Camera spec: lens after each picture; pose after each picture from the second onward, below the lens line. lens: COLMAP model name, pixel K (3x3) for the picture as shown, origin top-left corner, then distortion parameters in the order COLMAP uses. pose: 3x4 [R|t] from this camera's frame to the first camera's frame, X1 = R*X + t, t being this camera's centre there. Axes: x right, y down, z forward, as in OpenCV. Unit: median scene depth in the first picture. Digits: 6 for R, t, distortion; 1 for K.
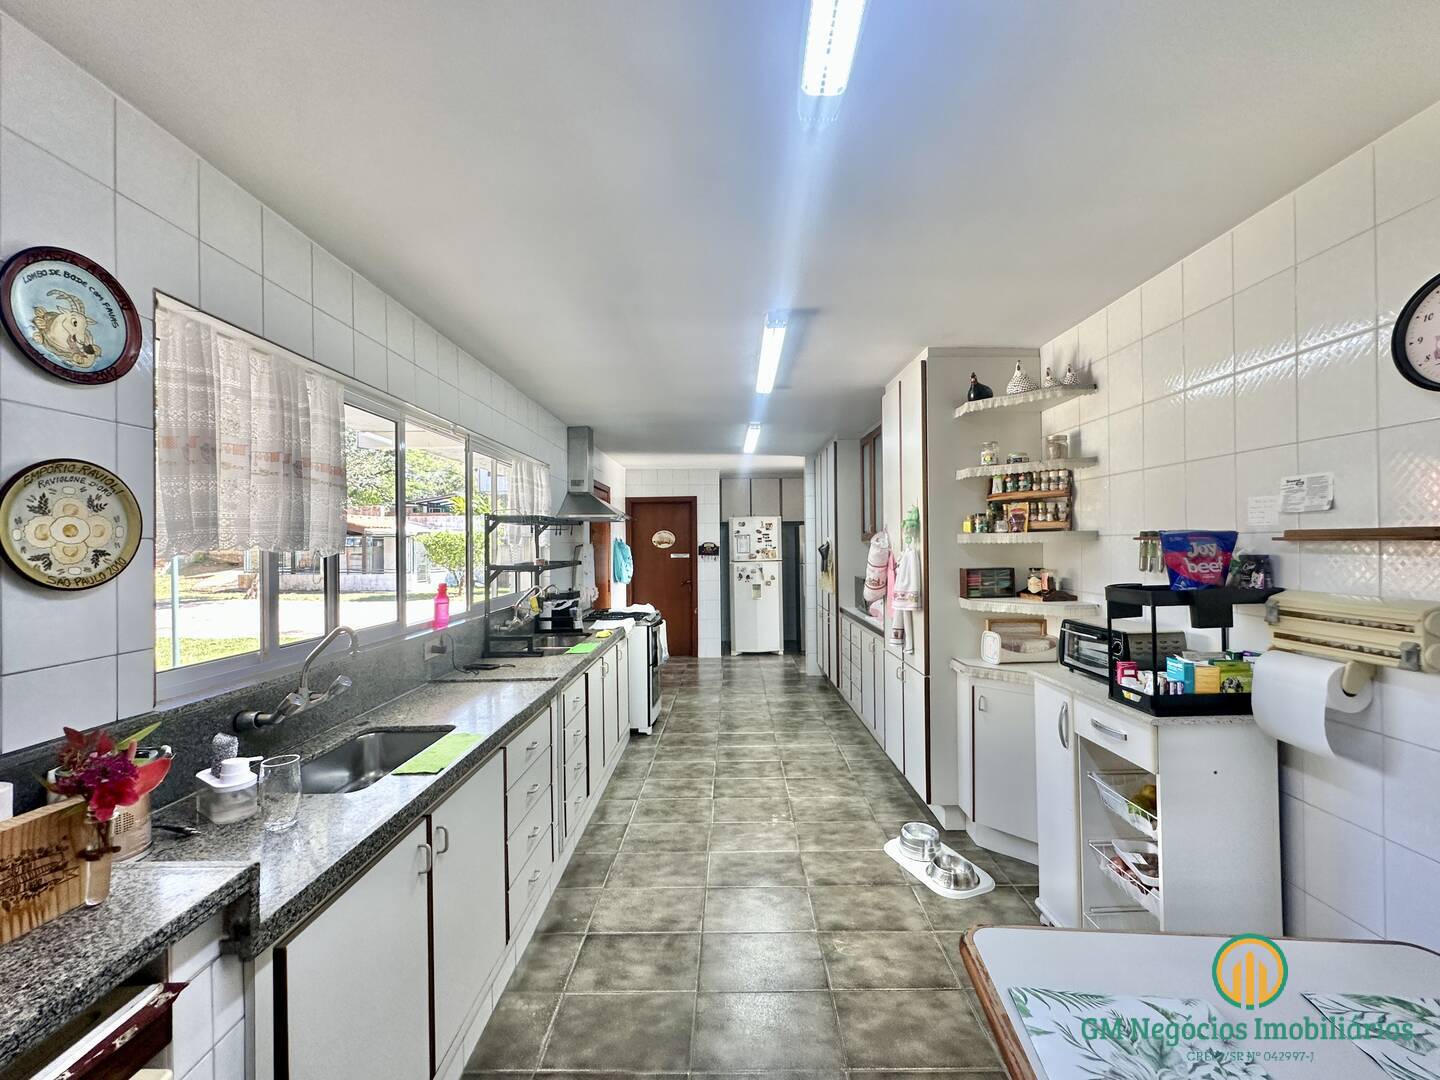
lens RADIAL K [[585.1, 0, 720.2], [0, 585.1, 536.3], [0, 0, 1]] dist [-0.007684, 0.000678]
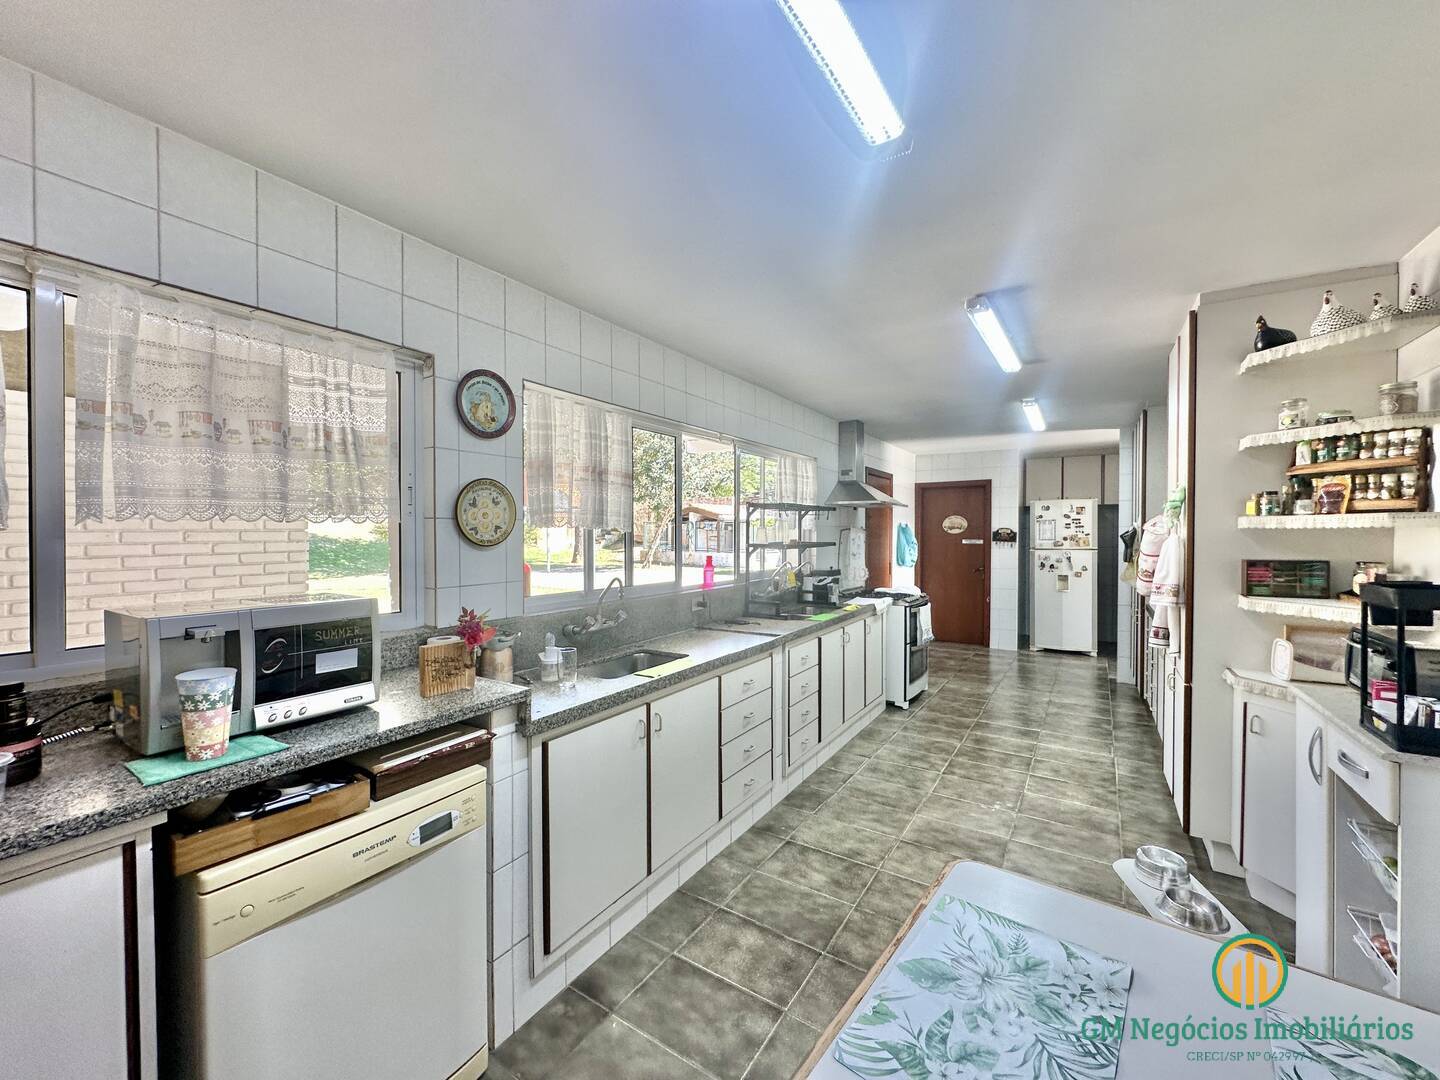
lens RADIAL K [[585.1, 0, 720.2], [0, 585.1, 536.3], [0, 0, 1]] dist [-0.007684, 0.000678]
pose [[0.833535, 0.014873, -0.552266, 0.254883], [-0.001991, 0.999712, 0.023918, 0.004940], [0.552463, -0.018837, 0.833325, -0.080338]]
